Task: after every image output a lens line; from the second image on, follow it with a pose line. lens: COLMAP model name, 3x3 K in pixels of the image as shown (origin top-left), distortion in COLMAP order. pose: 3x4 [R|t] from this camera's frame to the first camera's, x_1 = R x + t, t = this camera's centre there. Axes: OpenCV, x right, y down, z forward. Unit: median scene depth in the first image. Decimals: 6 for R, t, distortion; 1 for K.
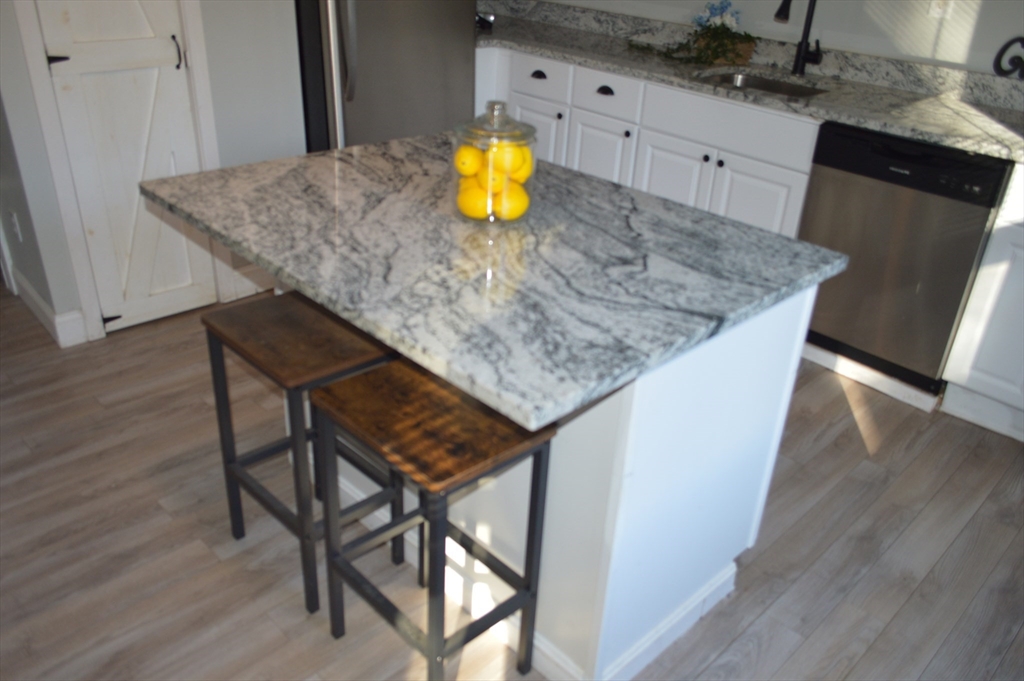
lens RADIAL K [[819.4, 0, 512.0], [0, 819.4, 340.5], [0, 0, 1]] dist [-0.004044, 0.002058]
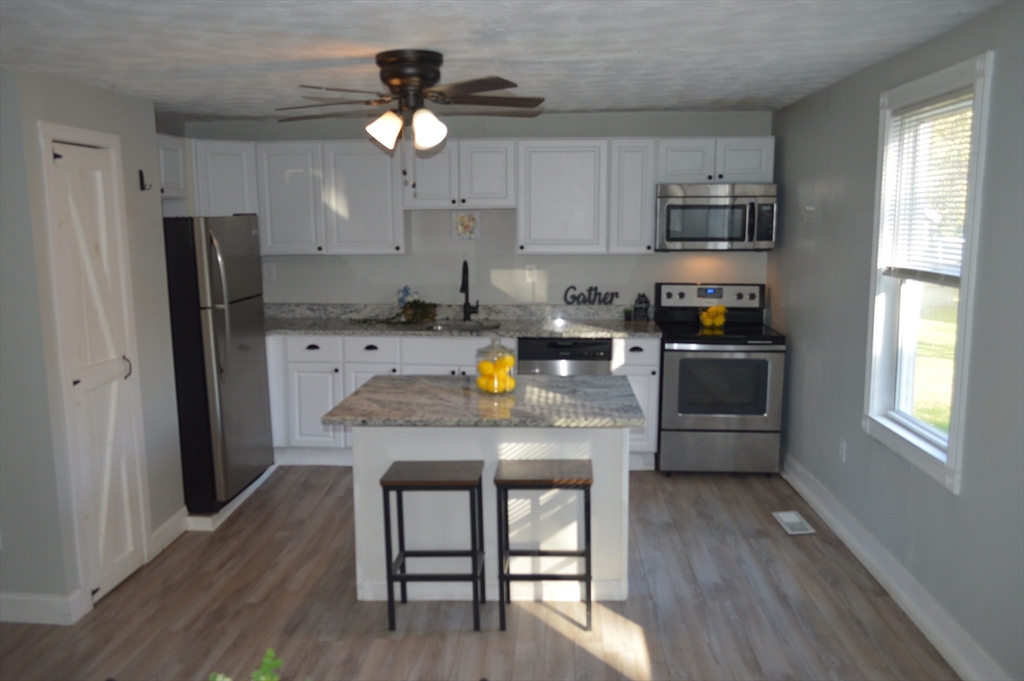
lens RADIAL K [[819.4, 0, 512.0], [0, 819.4, 340.5], [0, 0, 1]] dist [-0.004044, 0.002058]
pose [[0.742532, -0.154926, 0.651647, -0.713785], [0.351509, 0.918280, -0.182218, 0.063385], [-0.570165, 0.364362, 0.736310, -0.316752]]
